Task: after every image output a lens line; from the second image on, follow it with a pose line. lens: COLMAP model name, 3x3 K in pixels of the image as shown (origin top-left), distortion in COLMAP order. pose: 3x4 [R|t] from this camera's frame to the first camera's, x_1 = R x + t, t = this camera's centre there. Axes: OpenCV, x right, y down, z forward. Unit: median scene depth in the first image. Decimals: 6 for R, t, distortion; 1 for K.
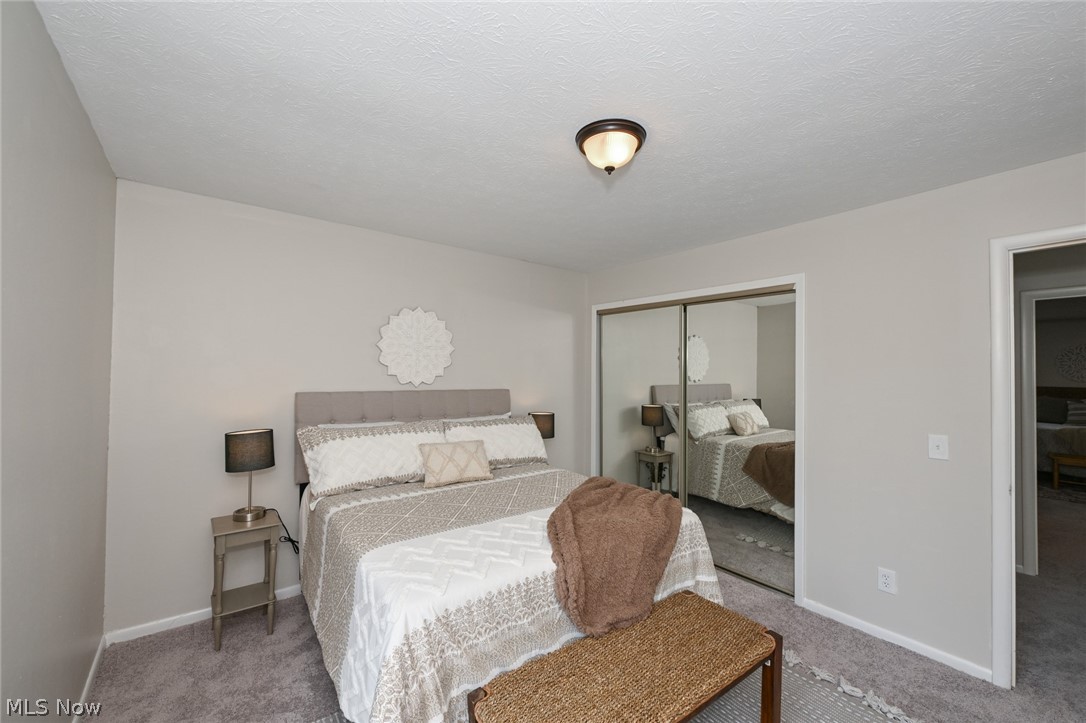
lens RADIAL K [[429.6, 0, 544.7], [0, 429.6, 359.5], [0, 0, 1]] dist [-0.002851, -0.000076]
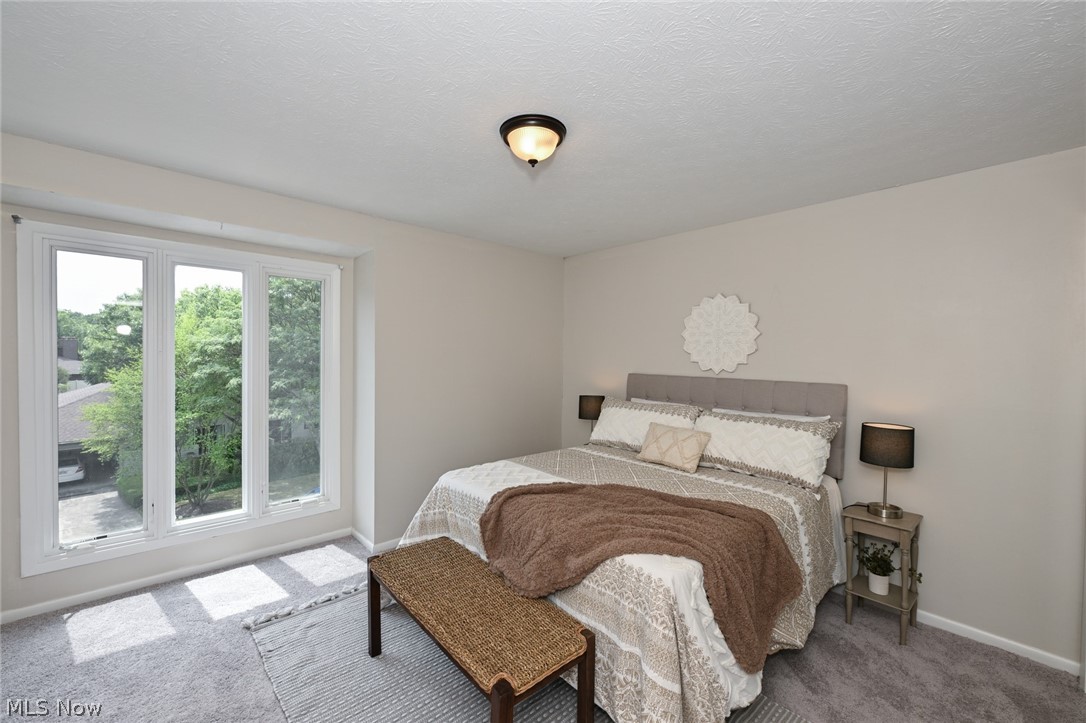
lens RADIAL K [[429.6, 0, 545.1], [0, 429.6, 365.9], [0, 0, 1]] dist [-0.002851, -0.000076]
pose [[0.092062, 0.012993, -0.995668, 0.673434], [0.018013, 0.999730, 0.014711, 0.023089], [0.995590, -0.019290, 0.091803, 0.523401]]
